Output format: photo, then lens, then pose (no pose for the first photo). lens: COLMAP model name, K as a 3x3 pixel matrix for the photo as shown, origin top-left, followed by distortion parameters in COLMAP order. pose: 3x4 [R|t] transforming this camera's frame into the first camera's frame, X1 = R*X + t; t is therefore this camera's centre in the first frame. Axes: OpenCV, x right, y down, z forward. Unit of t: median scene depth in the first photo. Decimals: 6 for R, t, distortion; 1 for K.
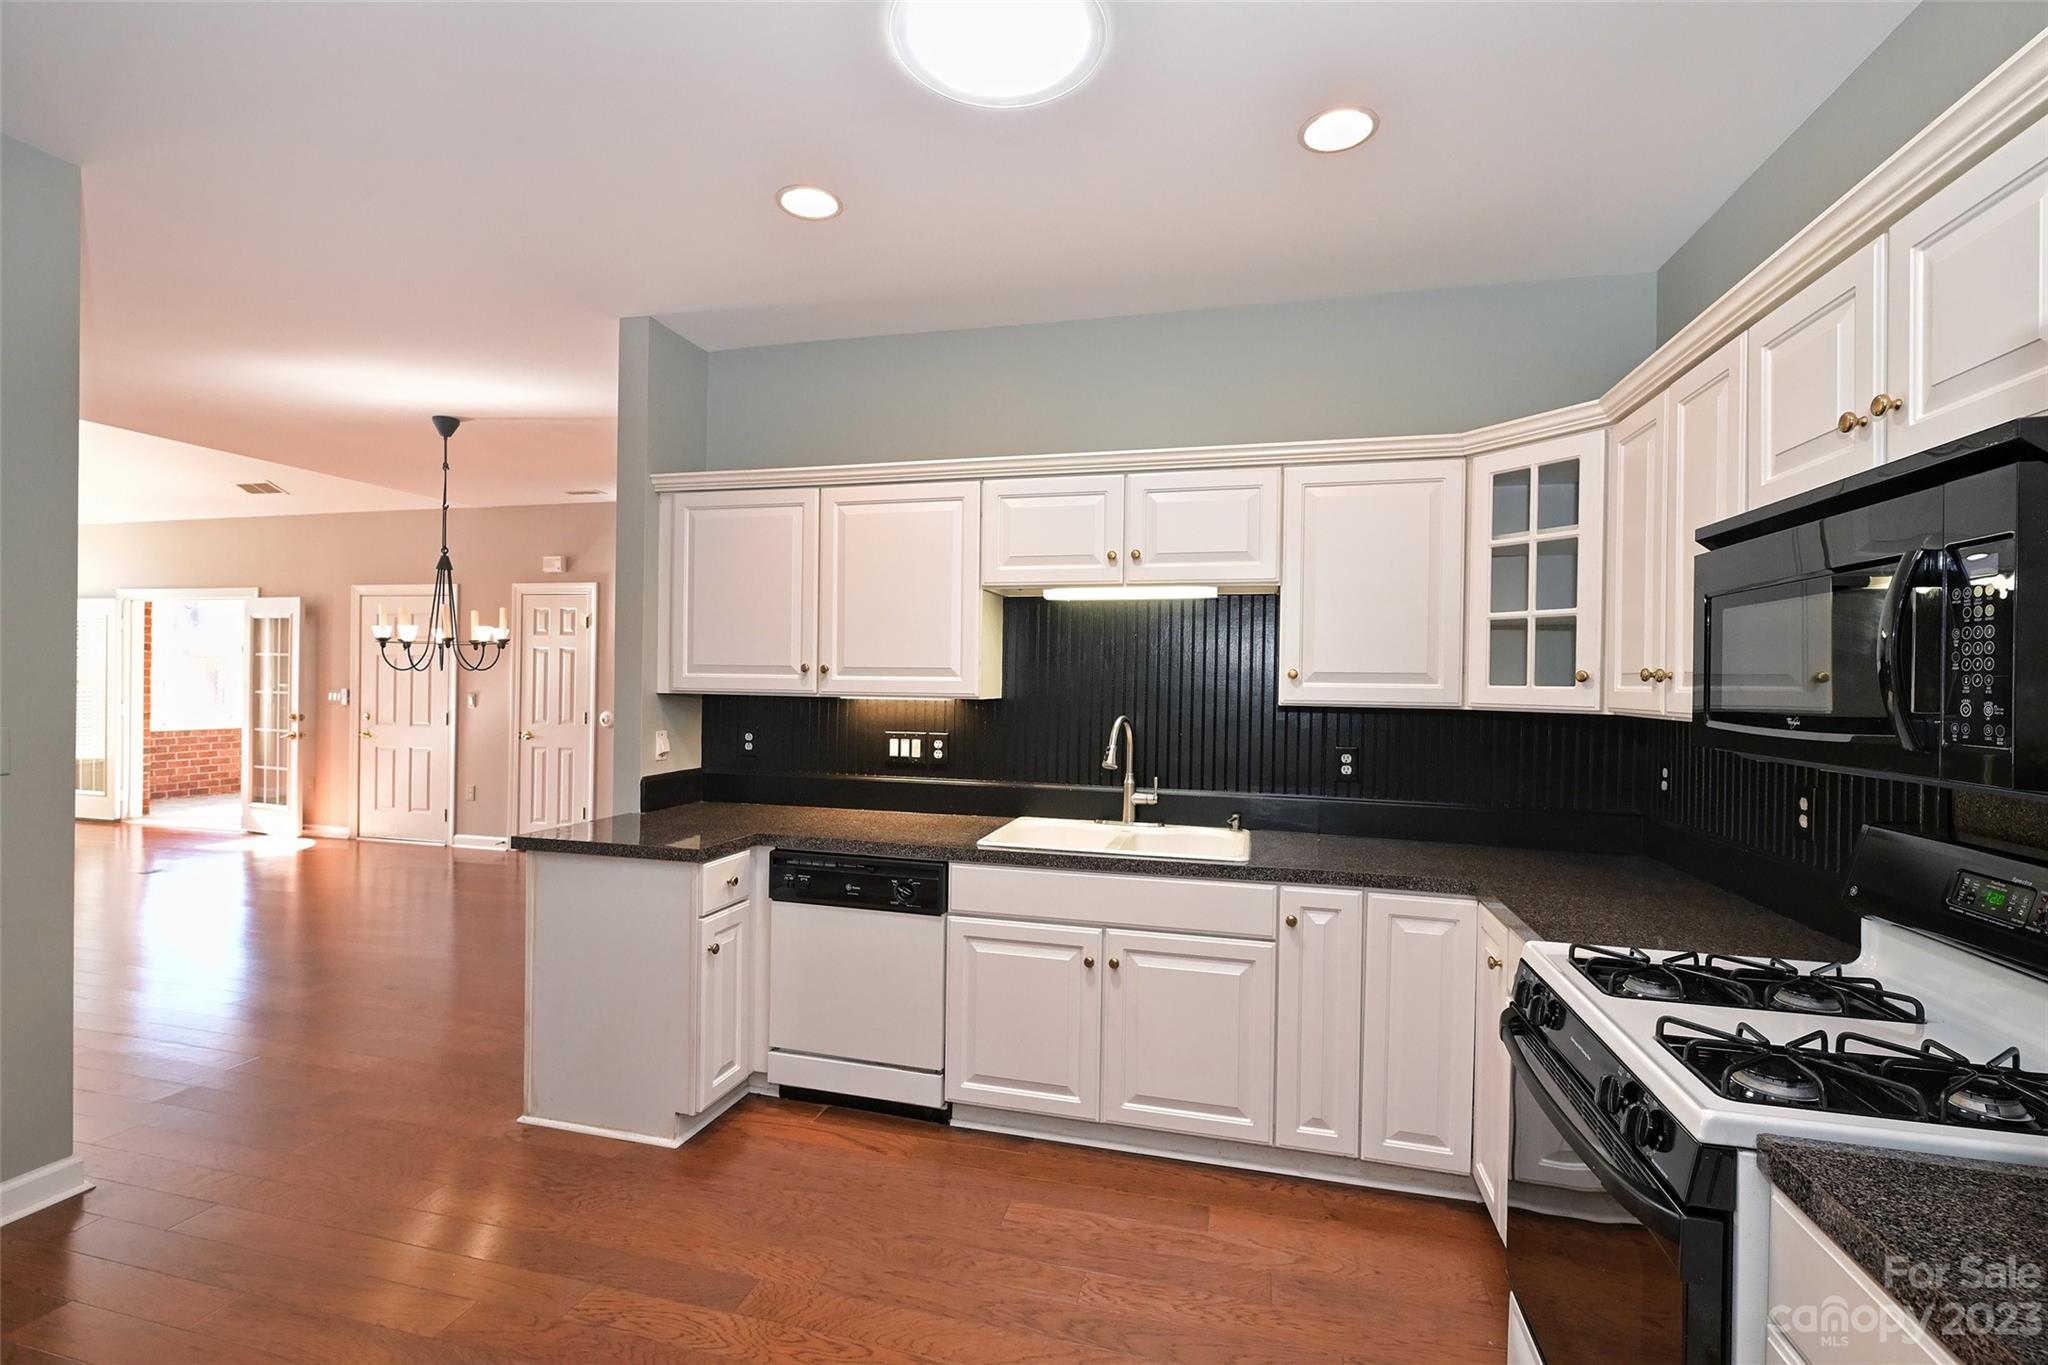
lens RADIAL K [[911.7, 0, 1018.5], [0, 911.7, 689.3], [0, 0, 1]] dist [-0.001794, -0.000032]
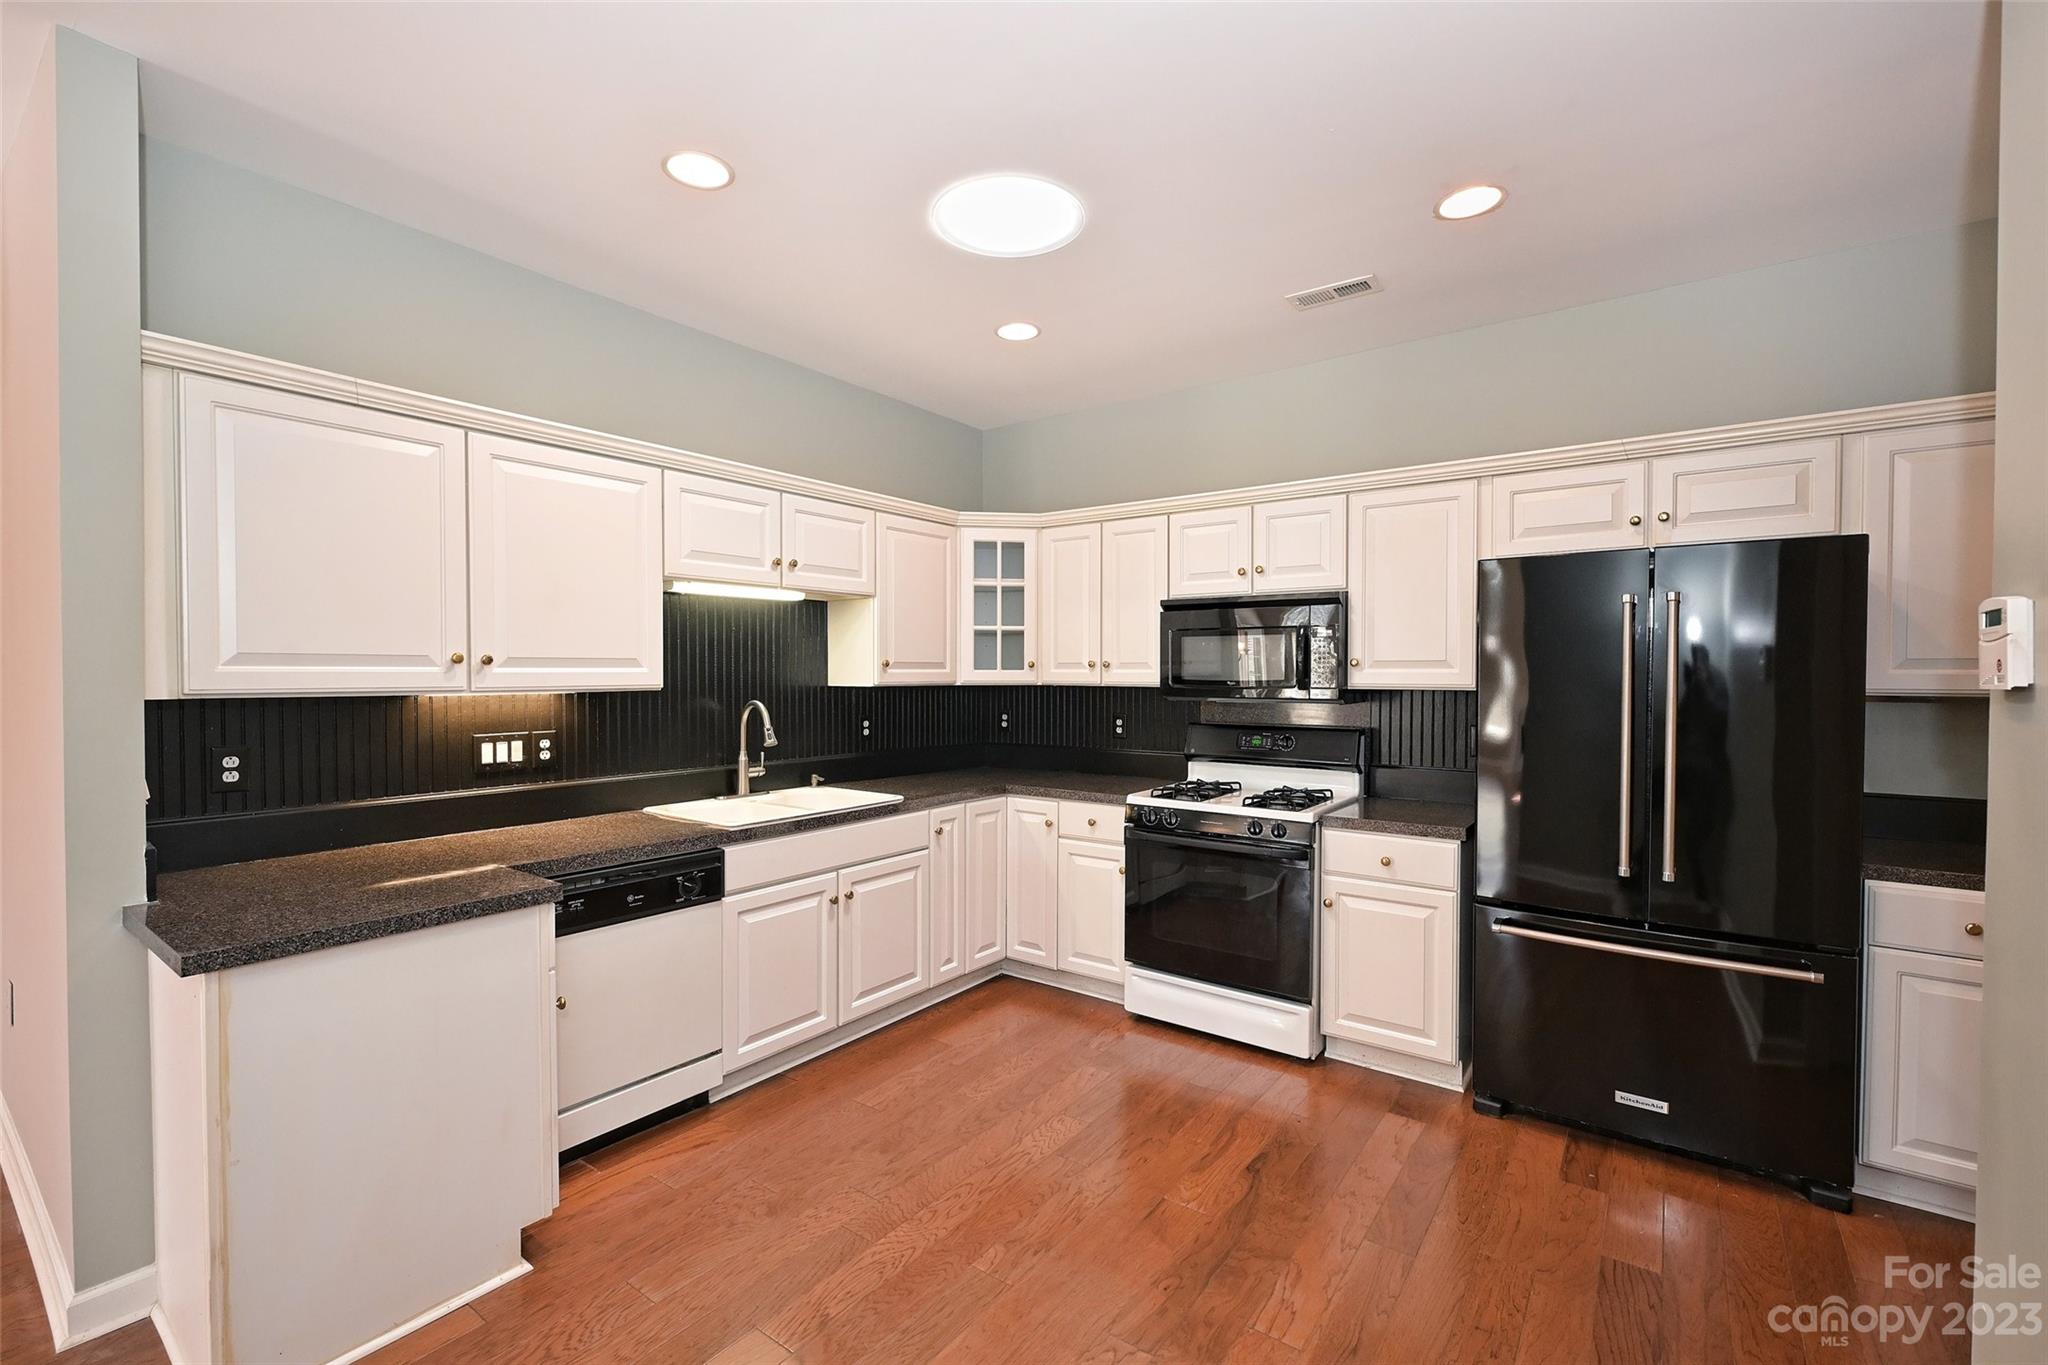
lens RADIAL K [[885.0, 0, 1019.8], [0, 885.0, 689.9], [0, 0, 1]] dist [-0.000011, -0.000137]
pose [[0.374615, -0.034371, 0.926543, -0.729583], [0.012518, 0.999409, 0.032013, -0.014153], [-0.927096, -0.000395, 0.374824, 0.256020]]
